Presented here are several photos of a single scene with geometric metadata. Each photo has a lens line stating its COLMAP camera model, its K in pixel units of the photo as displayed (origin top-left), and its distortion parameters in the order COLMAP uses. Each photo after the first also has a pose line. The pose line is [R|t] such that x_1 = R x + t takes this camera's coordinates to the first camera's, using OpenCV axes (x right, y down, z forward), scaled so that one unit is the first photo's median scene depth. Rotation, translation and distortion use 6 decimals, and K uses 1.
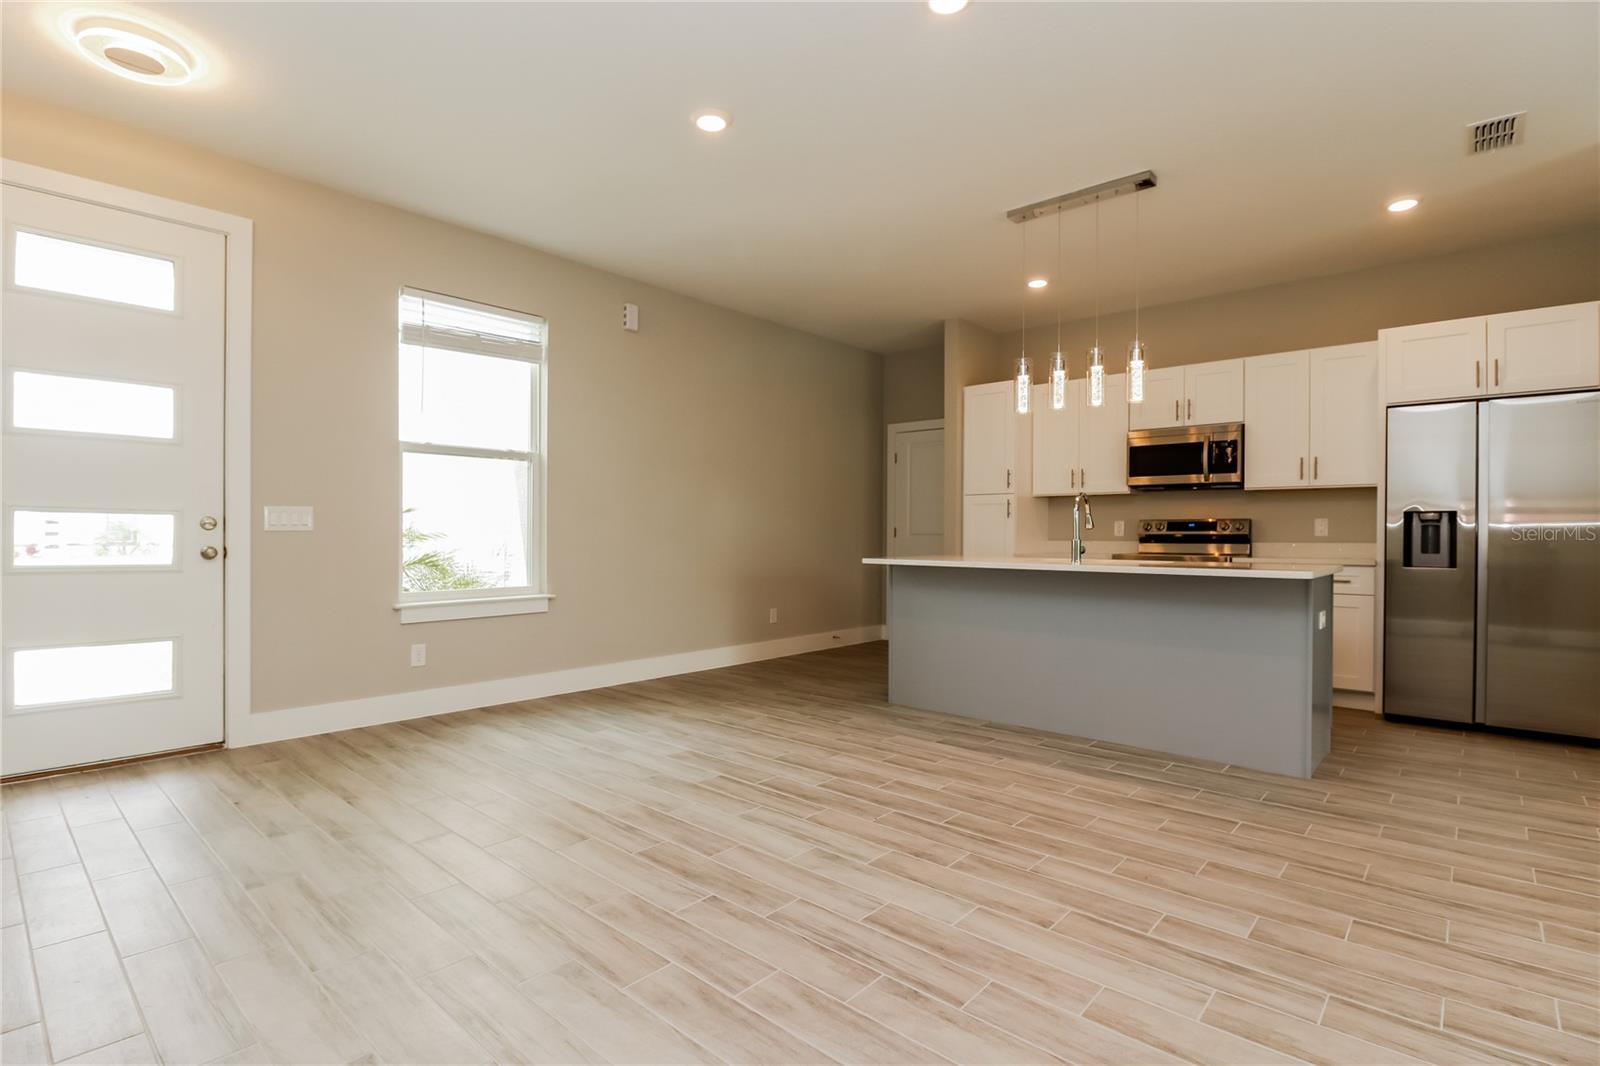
lens RADIAL K [[750.2, 0, 793.2], [0, 750.2, 535.0], [0, 0, 1]] dist [-0.008023, -0.001649]
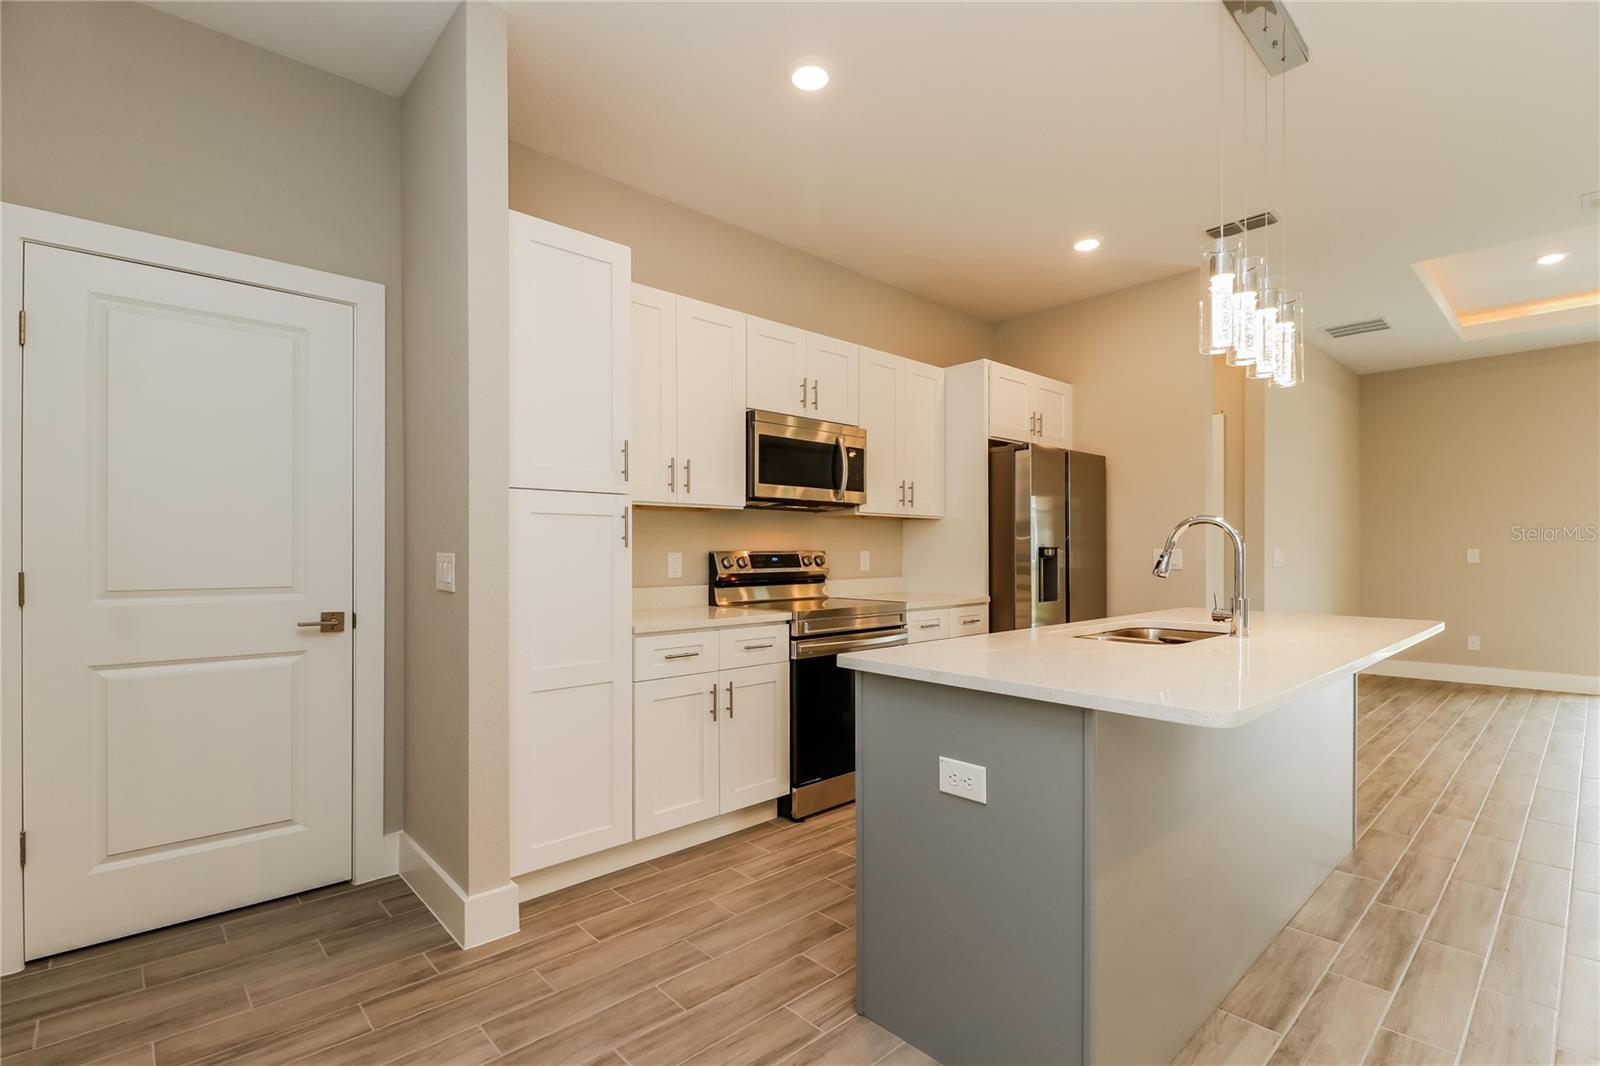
lens RADIAL K [[750.2, 0, 809.8], [0, 750.2, 546.1], [0, 0, 1]] dist [-0.008023, -0.001649]
pose [[0.086325, 0.001337, 0.996266, -0.228202], [0.000913, 0.999999, -0.001421, -0.034349], [-0.996267, 0.001032, 0.086323, 1.268496]]
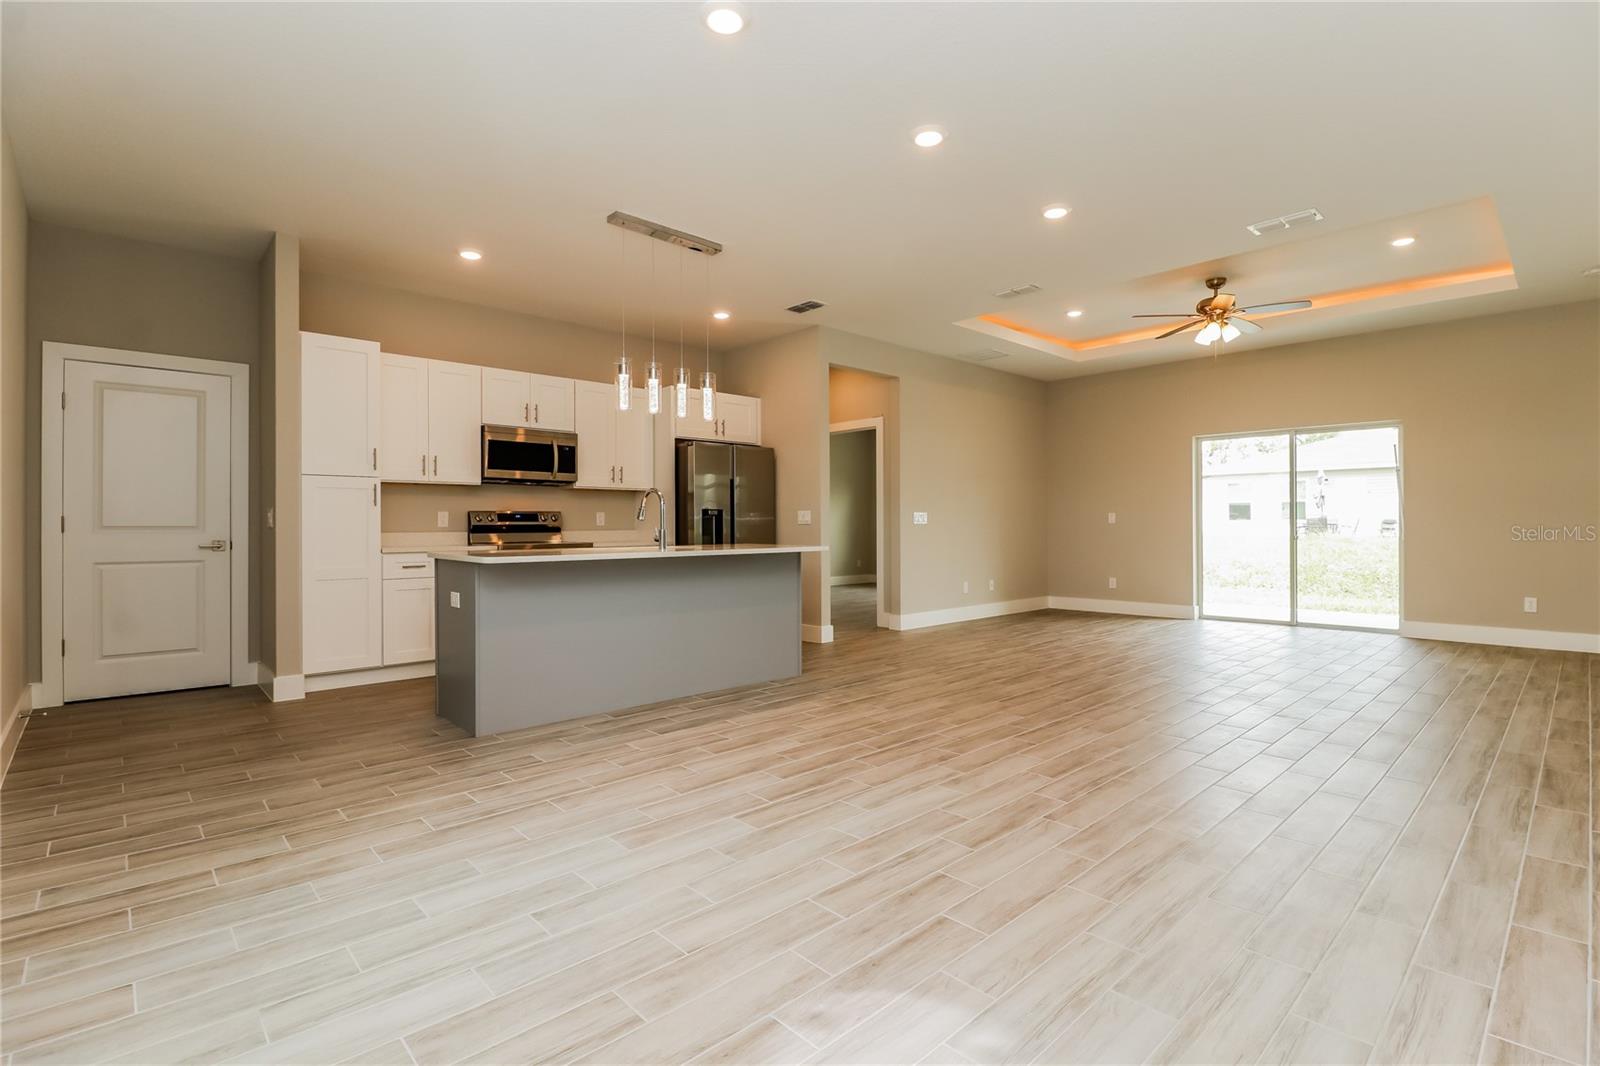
lens RADIAL K [[750.2, 0, 783.5], [0, 750.2, 522.9], [0, 0, 1]] dist [-0.008023, -0.001649]
pose [[0.105415, -0.002468, 0.994425, -0.735569], [0.005779, 0.999982, 0.001869, -0.005006], [-0.994412, 0.005550, 0.105427, 0.689396]]
